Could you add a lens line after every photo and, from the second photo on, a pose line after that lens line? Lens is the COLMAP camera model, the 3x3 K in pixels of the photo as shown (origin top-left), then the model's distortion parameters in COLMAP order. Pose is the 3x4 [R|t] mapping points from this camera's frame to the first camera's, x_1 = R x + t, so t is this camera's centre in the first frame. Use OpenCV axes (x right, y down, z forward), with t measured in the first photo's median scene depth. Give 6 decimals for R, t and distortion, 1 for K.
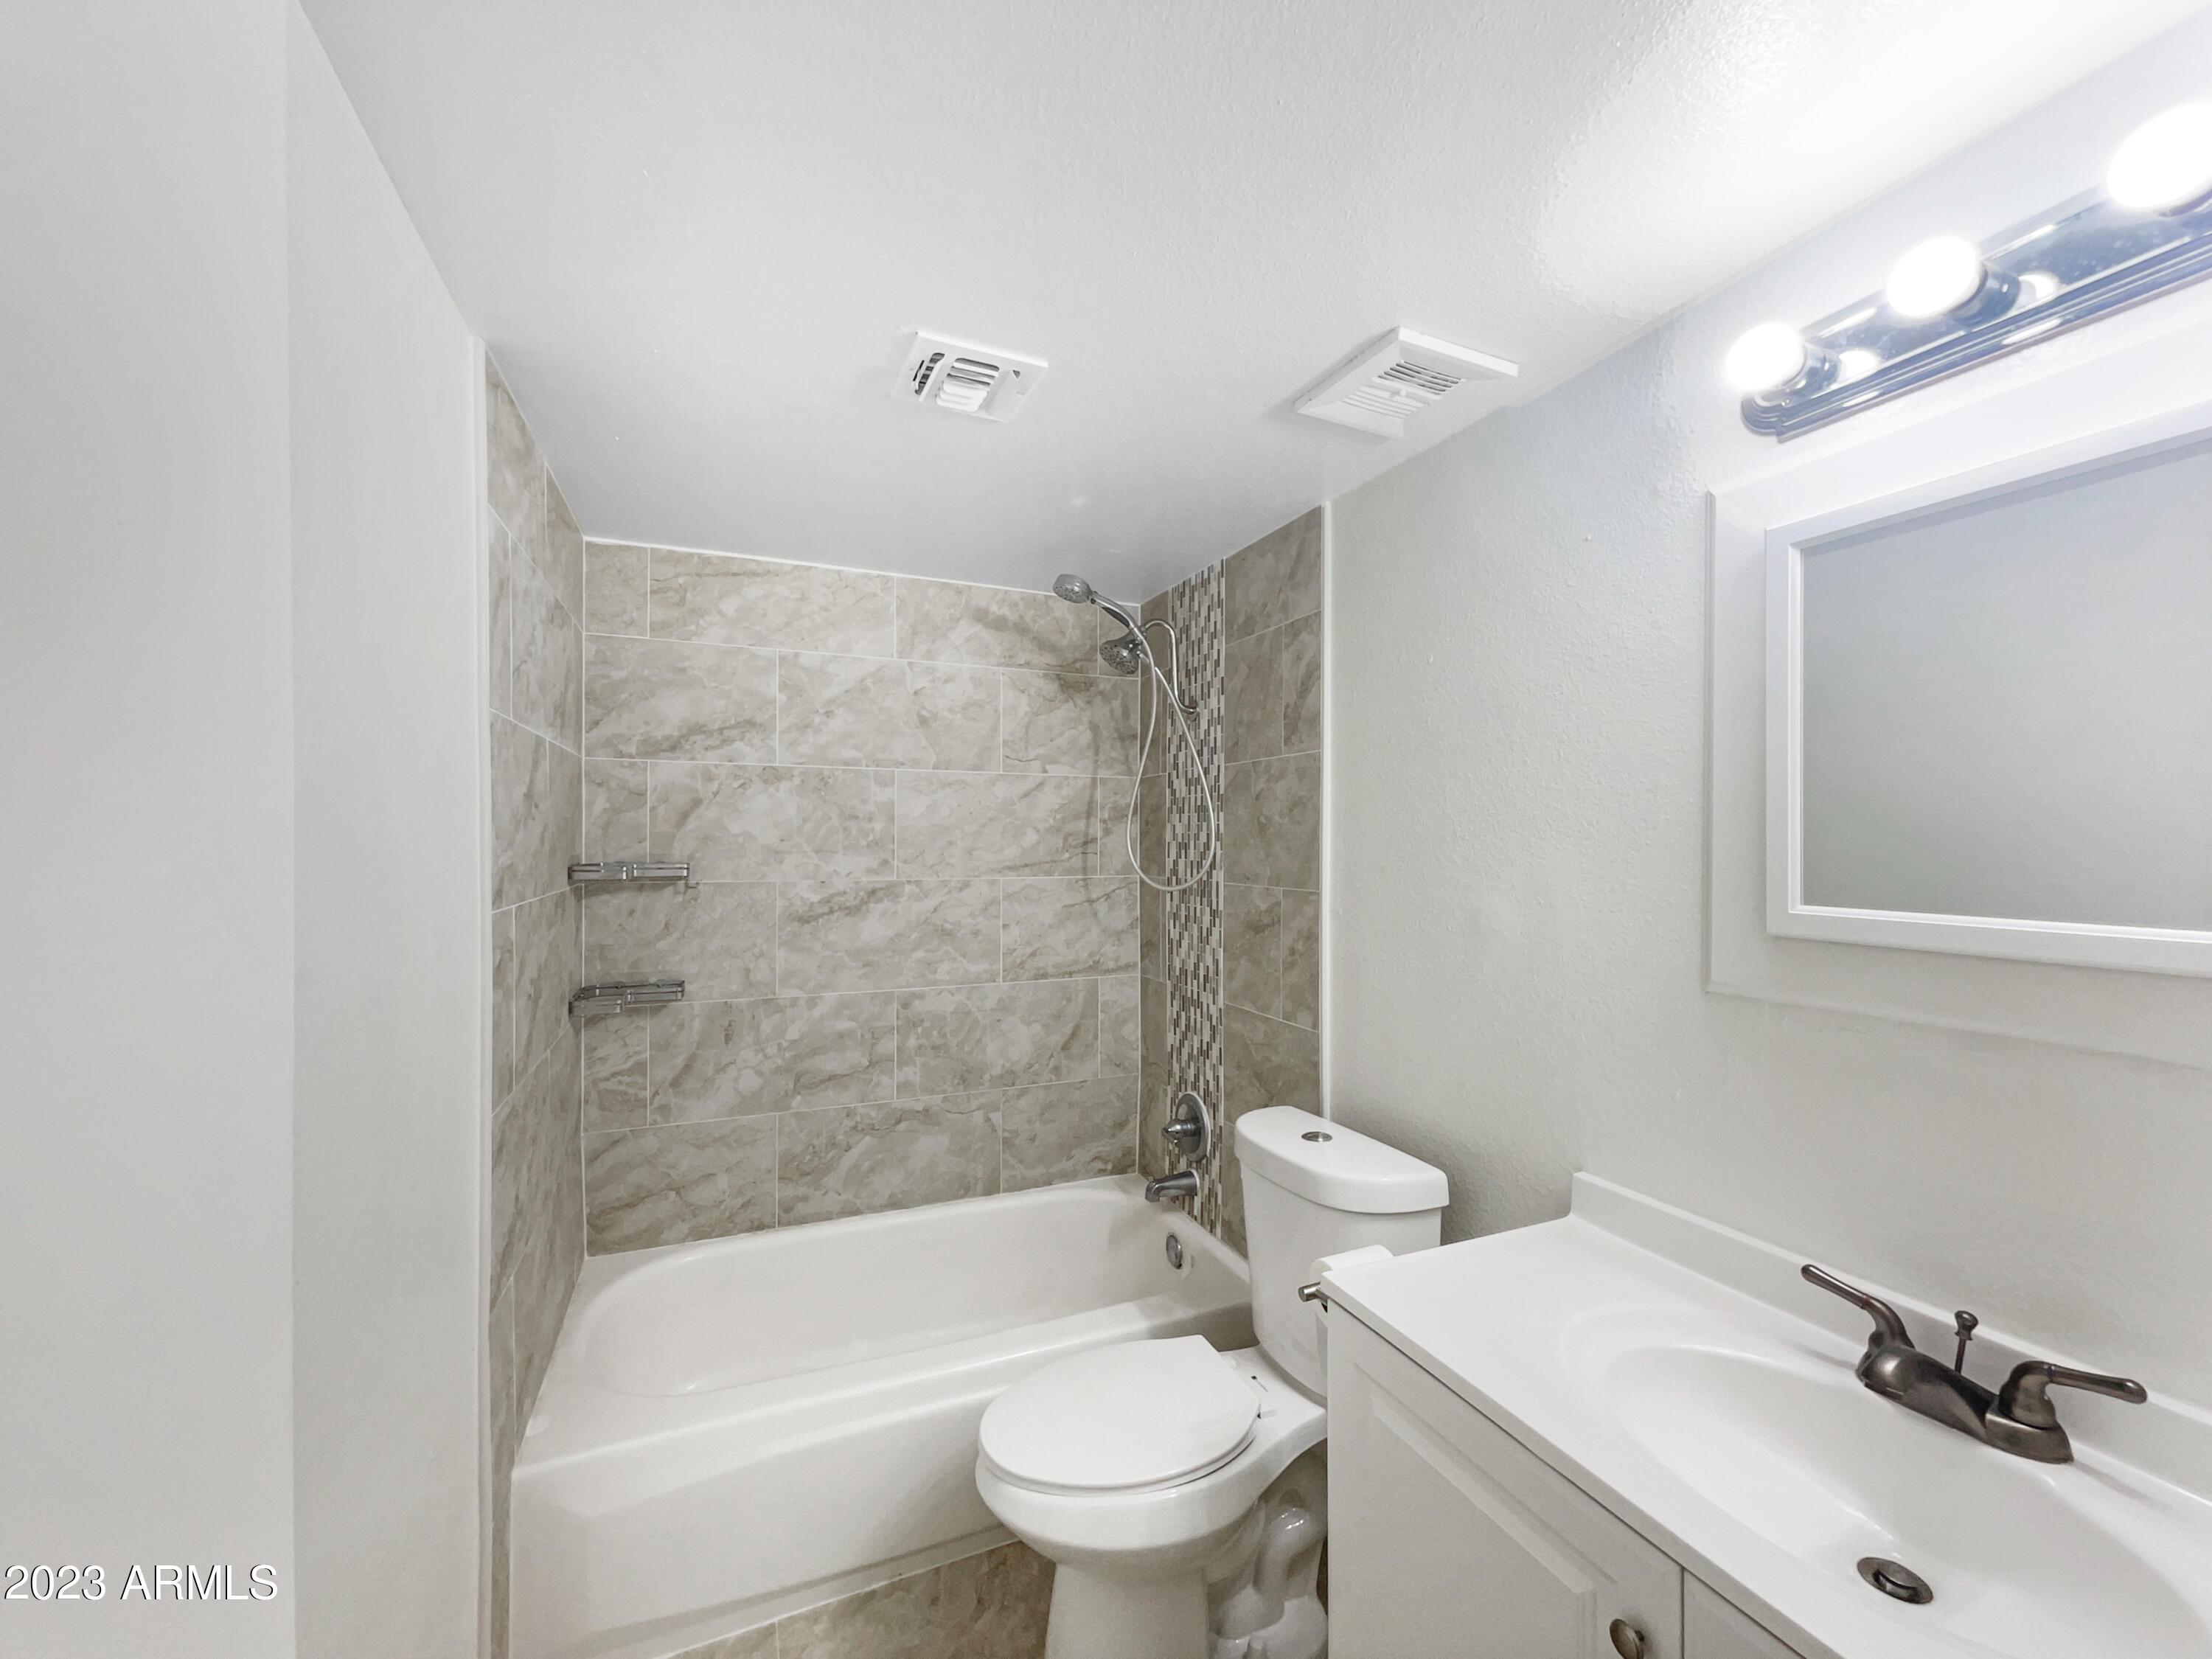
lens RADIAL K [[883.1, 0, 1111.4], [0, 883.1, 835.4], [0, 0, 1]] dist [0.002433, 0.001083]
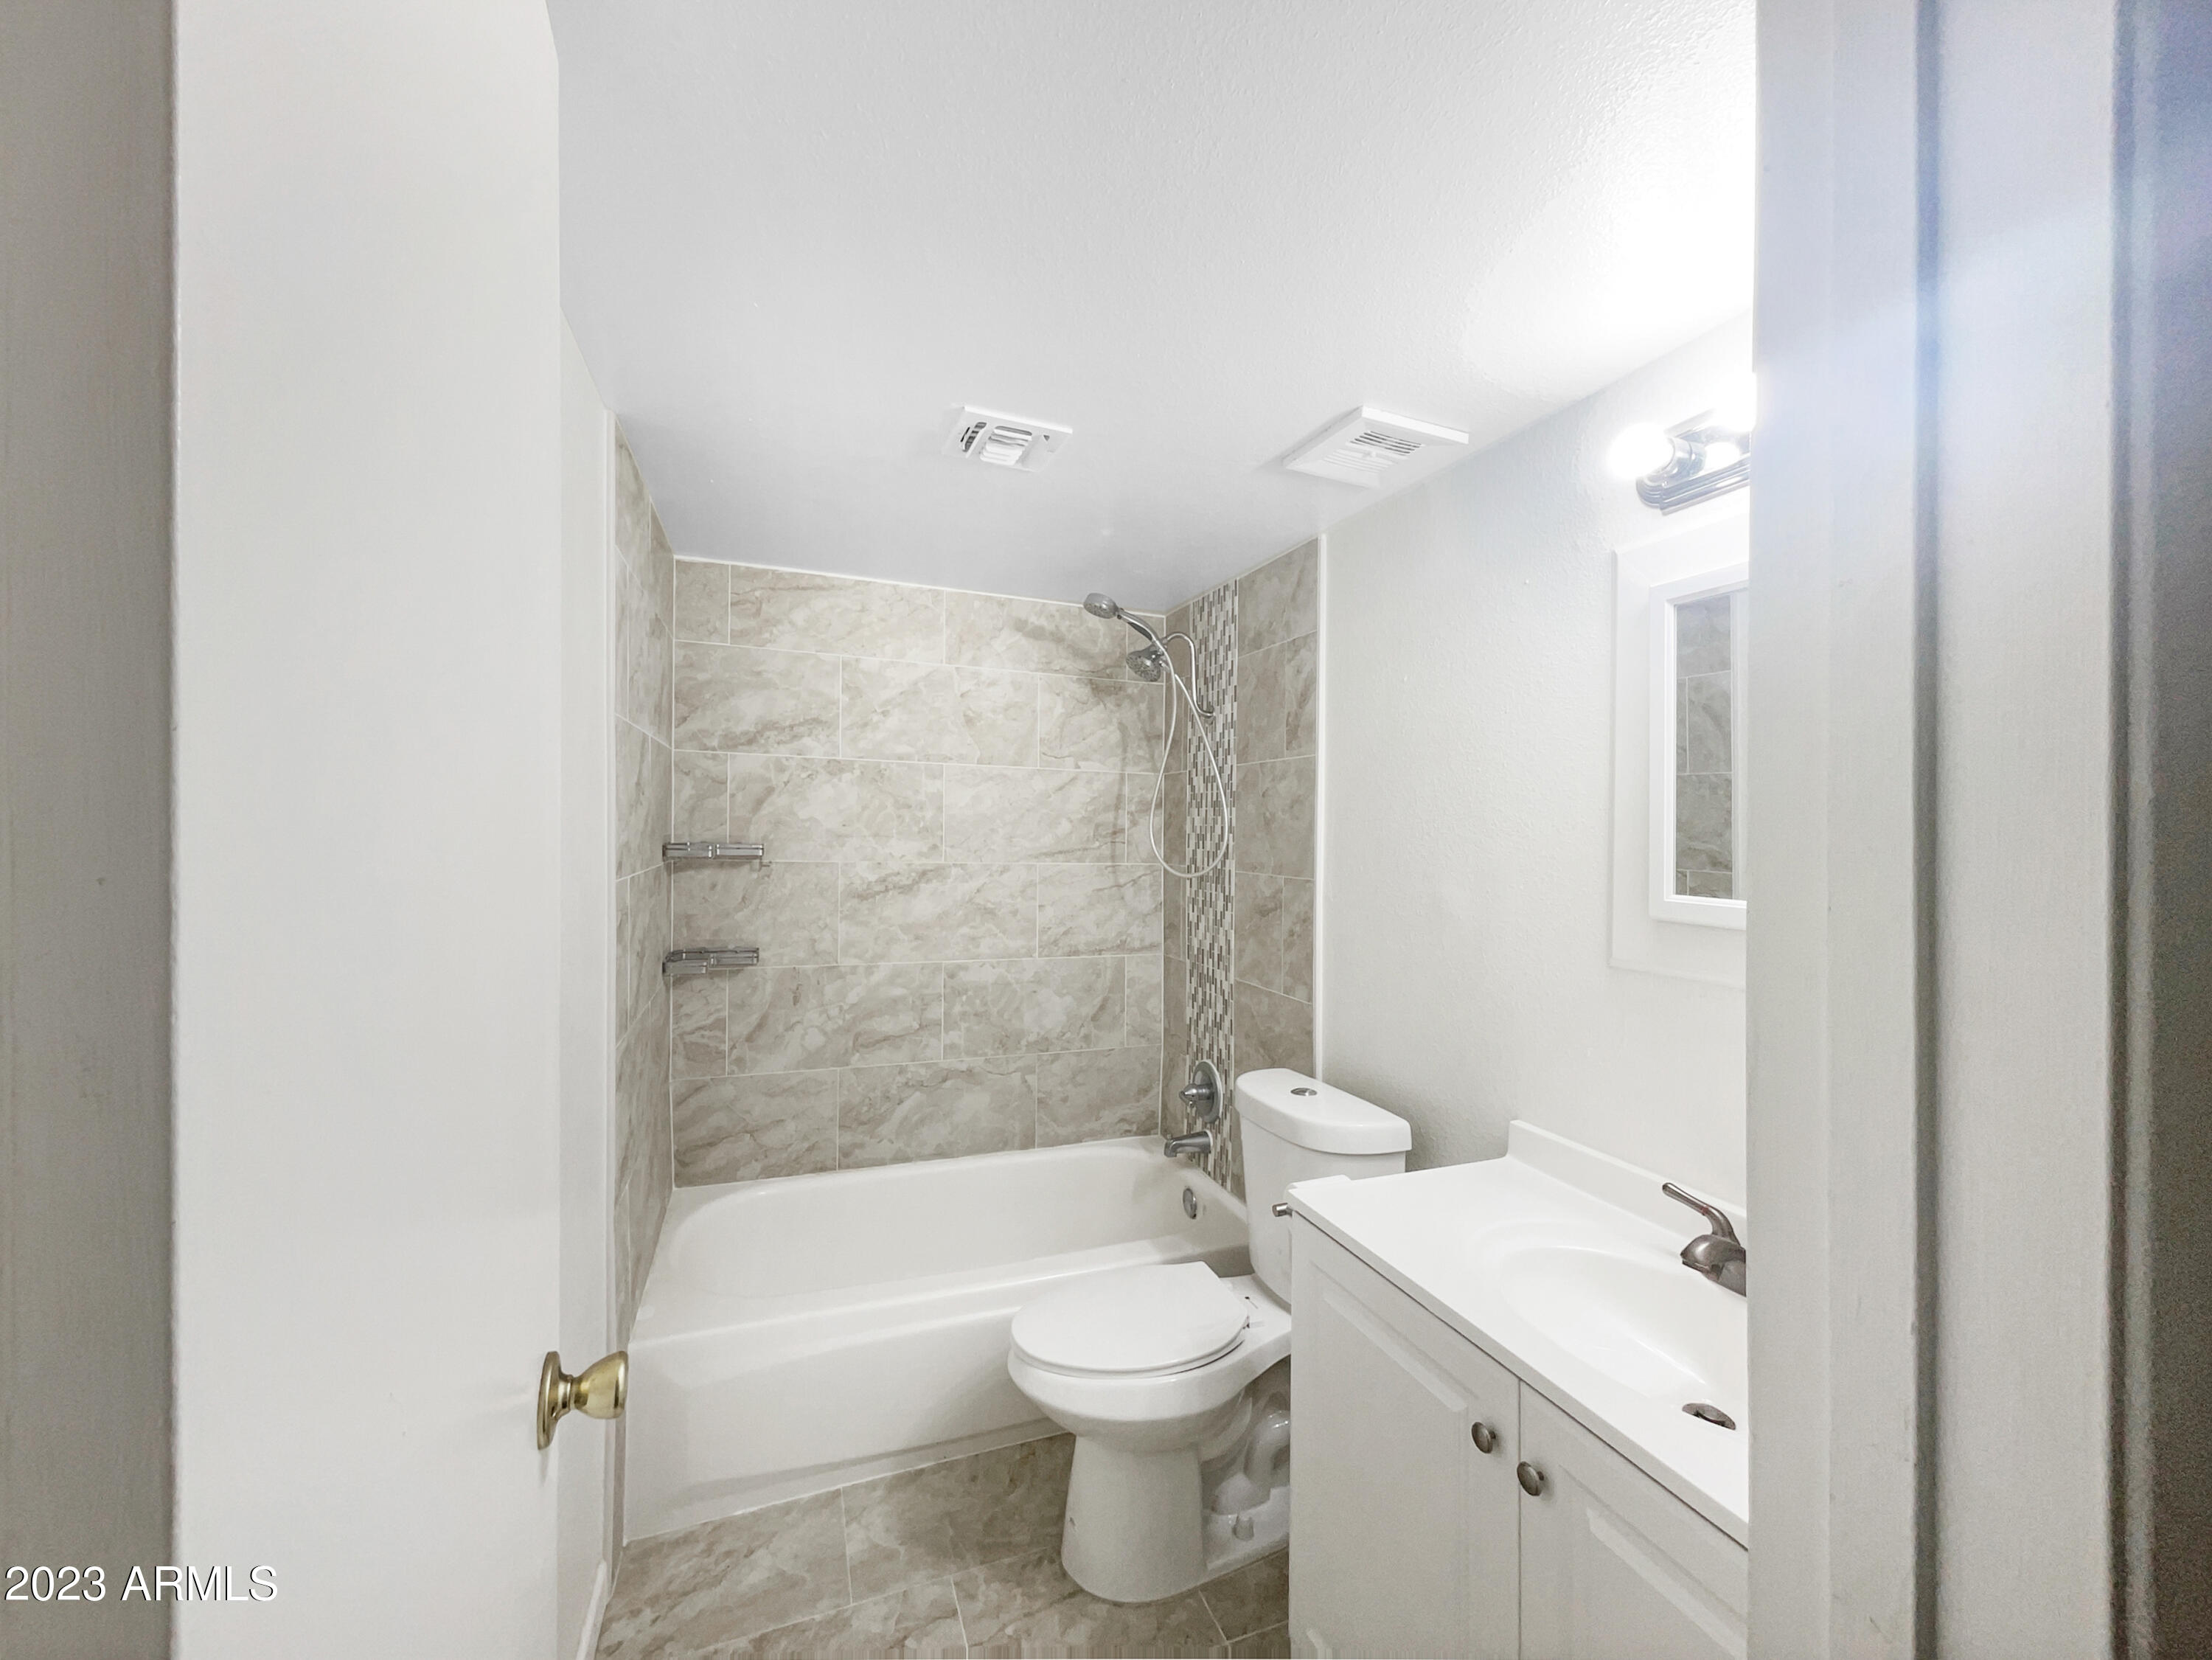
lens RADIAL K [[879.7, 0, 1113.5], [0, 879.7, 886.3], [0, 0, 1]] dist [0.001303, 0.000127]
pose [[0.998653, 0.021687, -0.047134, 0.024777], [-0.018393, 0.997430, 0.069244, -0.001094], [0.048515, -0.068284, 0.996486, -0.105632]]
